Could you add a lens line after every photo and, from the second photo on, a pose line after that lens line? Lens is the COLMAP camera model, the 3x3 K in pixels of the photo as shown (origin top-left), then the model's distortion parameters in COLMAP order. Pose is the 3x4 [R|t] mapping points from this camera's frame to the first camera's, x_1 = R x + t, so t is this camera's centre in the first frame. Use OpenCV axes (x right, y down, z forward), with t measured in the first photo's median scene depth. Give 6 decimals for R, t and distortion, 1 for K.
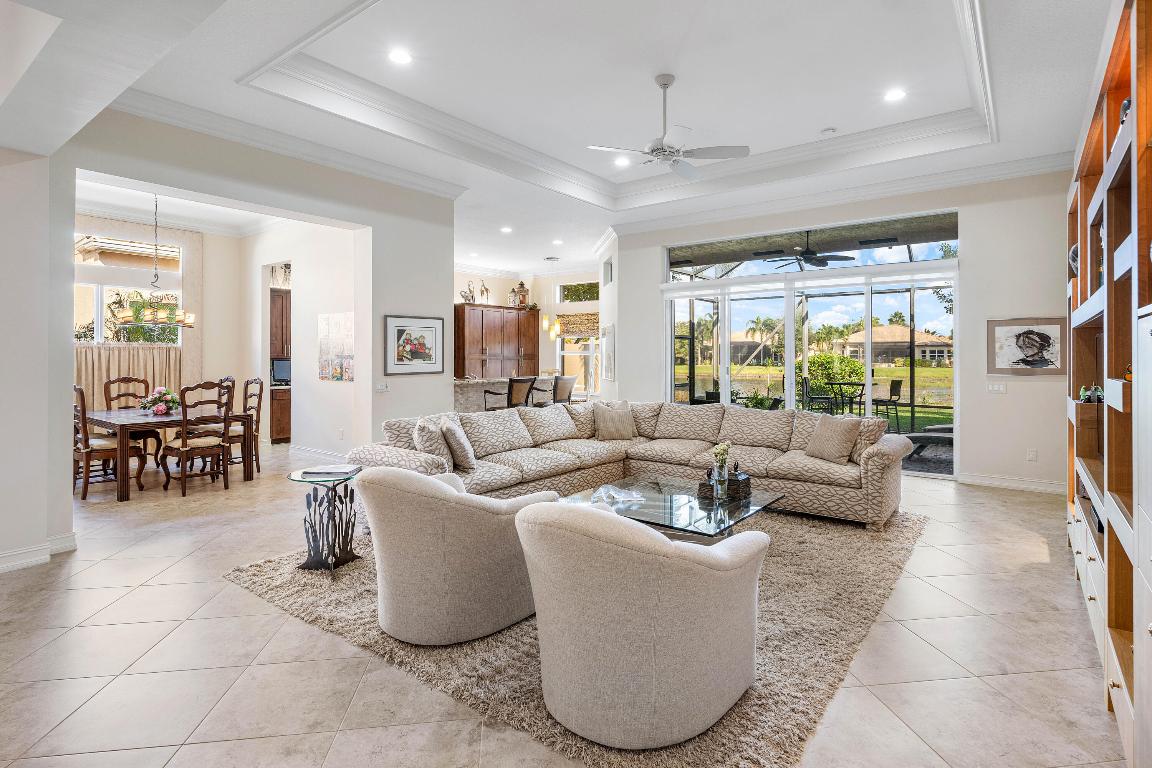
lens RADIAL K [[561.1, 0, 608.4], [0, 561.1, 365.1], [0, 0, 1]] dist [0.001394, 0.000037]
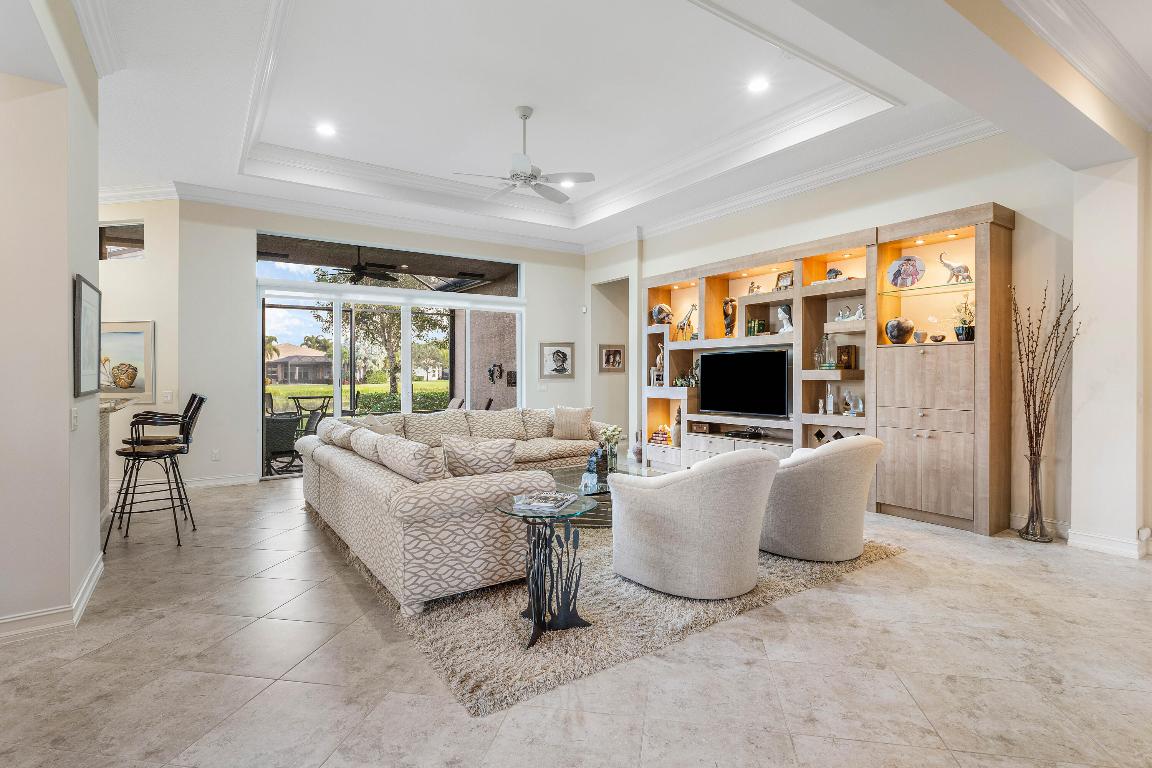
lens RADIAL K [[561.1, 0, 608.4], [0, 561.1, 365.1], [0, 0, 1]] dist [0.001394, 0.000037]
pose [[0.294440, 0.002599, 0.955666, -0.795867], [0.024266, 0.999654, -0.010195, -0.000652], [-0.955362, 0.026192, 0.294275, 0.452983]]
